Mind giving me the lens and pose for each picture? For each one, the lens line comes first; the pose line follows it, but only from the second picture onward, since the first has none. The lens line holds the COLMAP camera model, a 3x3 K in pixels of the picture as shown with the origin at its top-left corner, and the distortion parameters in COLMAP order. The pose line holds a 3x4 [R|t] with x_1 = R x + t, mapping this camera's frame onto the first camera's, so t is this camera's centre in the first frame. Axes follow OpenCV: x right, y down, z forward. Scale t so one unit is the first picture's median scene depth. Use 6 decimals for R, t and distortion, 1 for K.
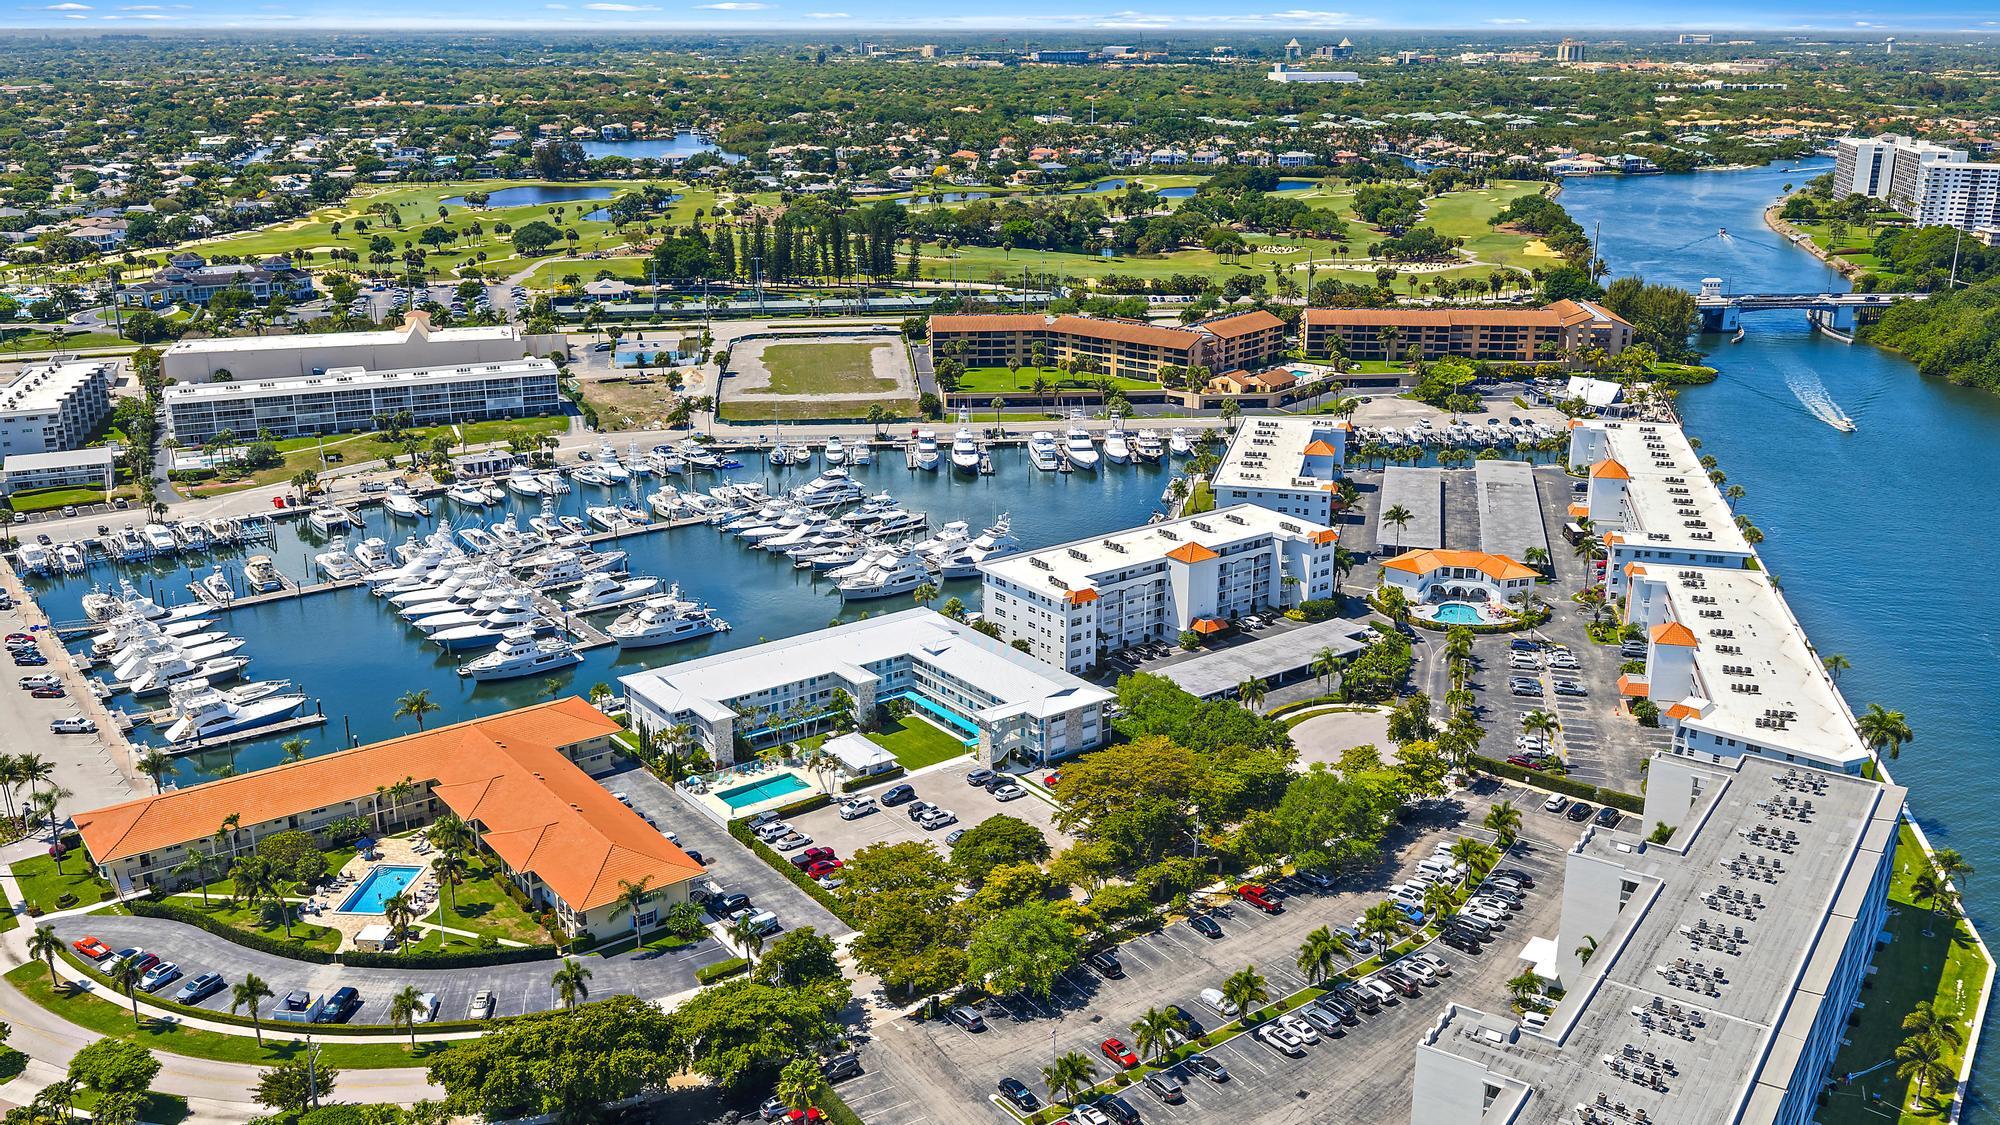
lens RADIAL K [[1700.2, 0, 1000.0], [0, 1700.2, 562.5], [0, 0, 1]] dist [0.002796, -0.014288]
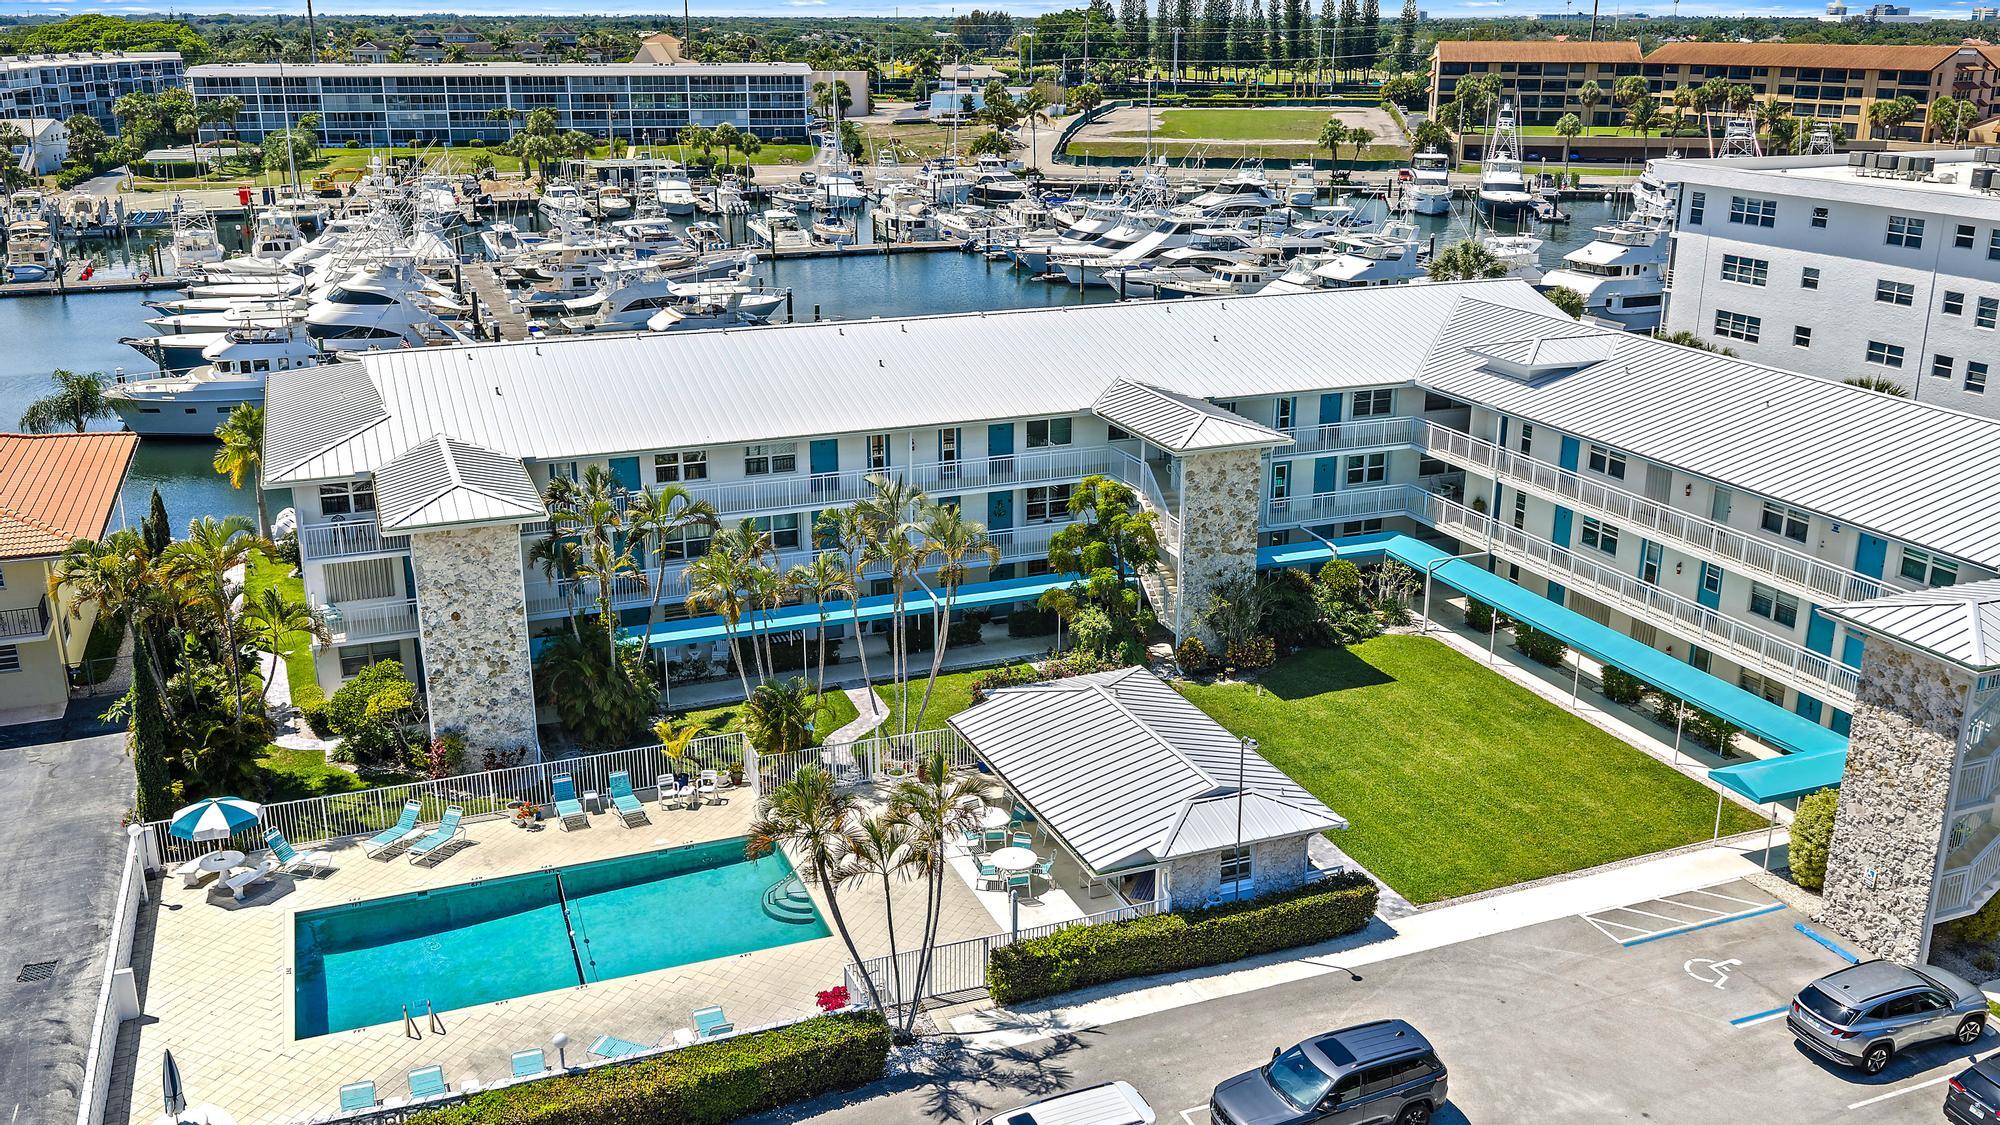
lens RADIAL K [[1700.2, 0, 1000.0], [0, 1700.2, 562.5], [0, 0, 1]] dist [0.002796, -0.014288]
pose [[0.964470, 0.080204, -0.251723, -0.049569], [-0.078294, 0.996775, 0.017611, 0.082856], [0.252323, 0.002723, 0.967639, 0.775971]]
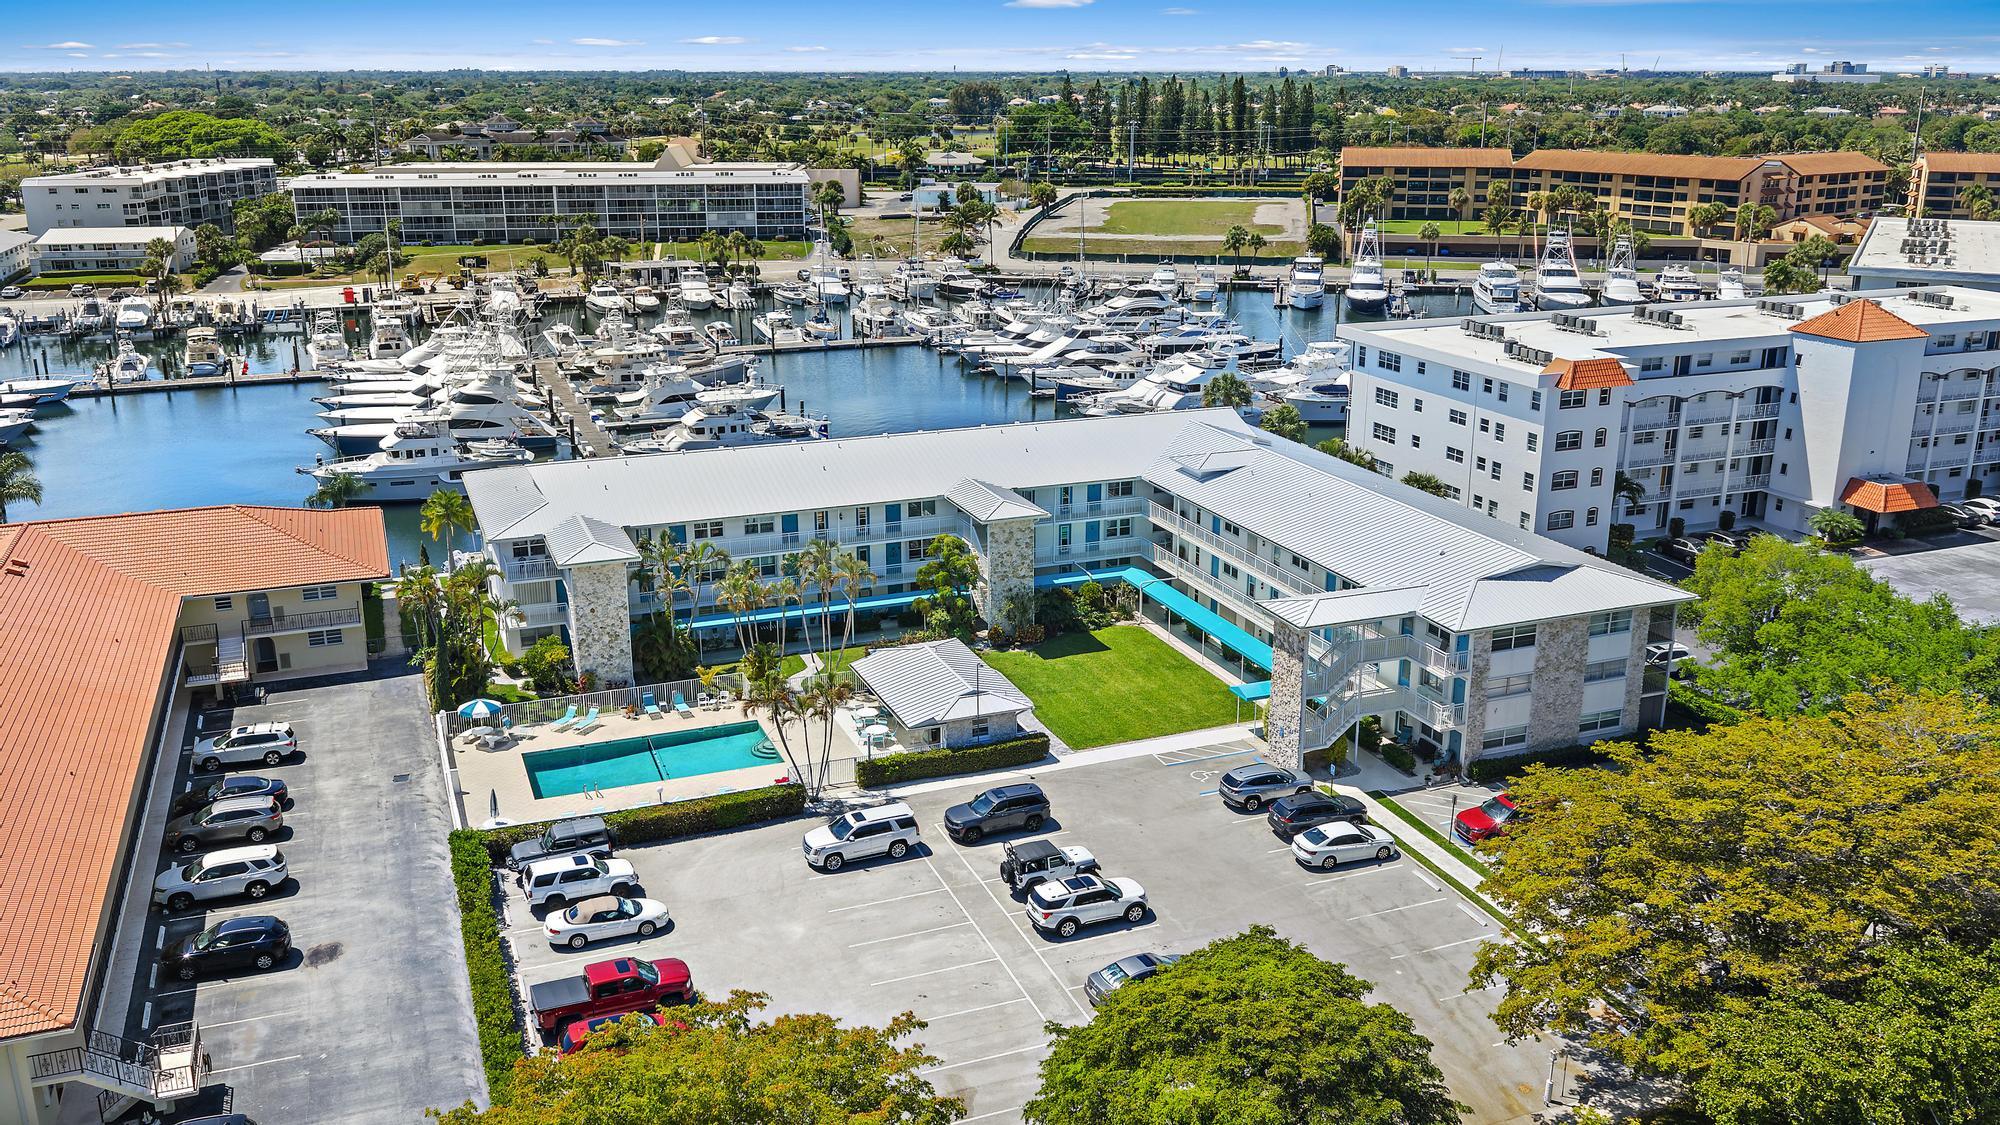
lens RADIAL K [[1642.7, 0, 1000.0], [0, 1642.7, 562.5], [0, 0, 1]] dist [-0.001312, 0.002348]
pose [[0.964246, 0.074198, -0.254410, 0.016947], [-0.077167, 0.997017, -0.001695, 0.080564], [0.253525, 0.021267, 0.967095, 0.626966]]
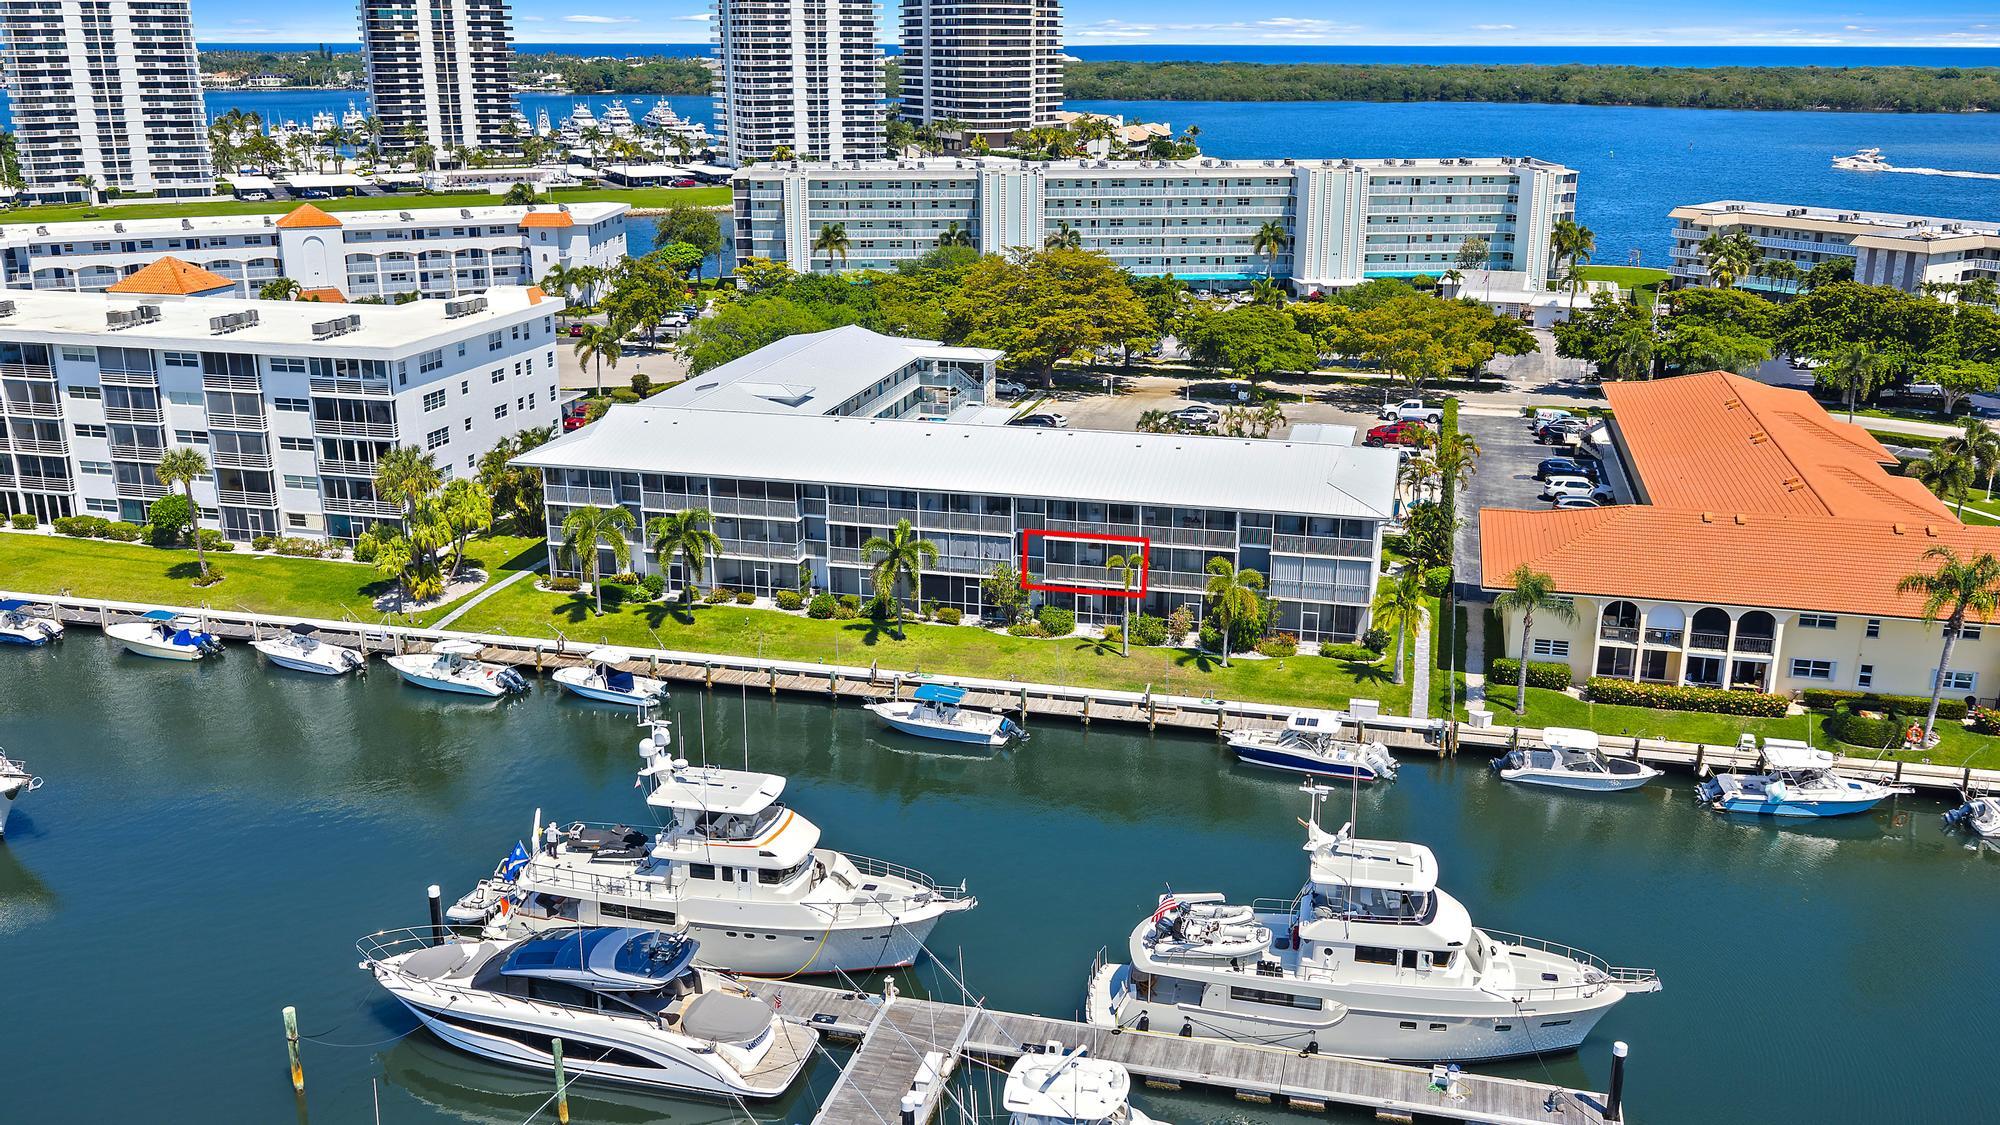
lens RADIAL K [[1700.2, 0, 1000.0], [0, 1700.2, 562.5], [0, 0, 1]] dist [0.002796, -0.014288]
pose [[-0.624846, -0.233558, 0.744995, -0.451671], [0.226681, 0.858834, 0.459370, -0.116916], [-0.747116, 0.455912, -0.483696, 1.247470]]
